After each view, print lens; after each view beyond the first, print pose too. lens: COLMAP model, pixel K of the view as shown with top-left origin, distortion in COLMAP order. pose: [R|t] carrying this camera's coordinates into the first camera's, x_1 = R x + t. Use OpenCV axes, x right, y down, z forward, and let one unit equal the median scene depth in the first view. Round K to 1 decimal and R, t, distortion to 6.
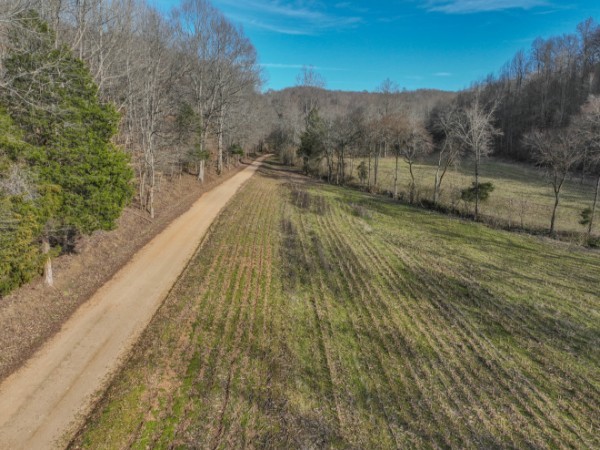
lens RADIAL K [[429.6, 0, 300.0], [0, 429.6, 225.0], [0, 0, 1]] dist [0.000229, 0.004228]
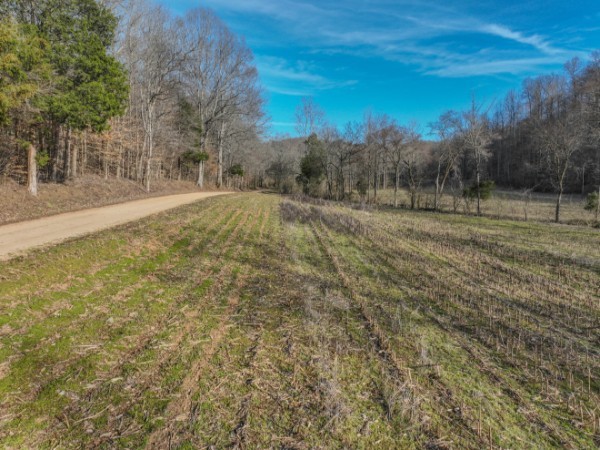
lens RADIAL K [[429.6, 0, 300.0], [0, 429.6, 225.0], [0, 0, 1]] dist [0.000229, 0.004228]
pose [[0.999919, 0.012500, 0.002305, 0.000100], [-0.012015, 0.988686, -0.149518, 0.098146], [-0.004148, 0.149478, 0.988756, 0.022508]]
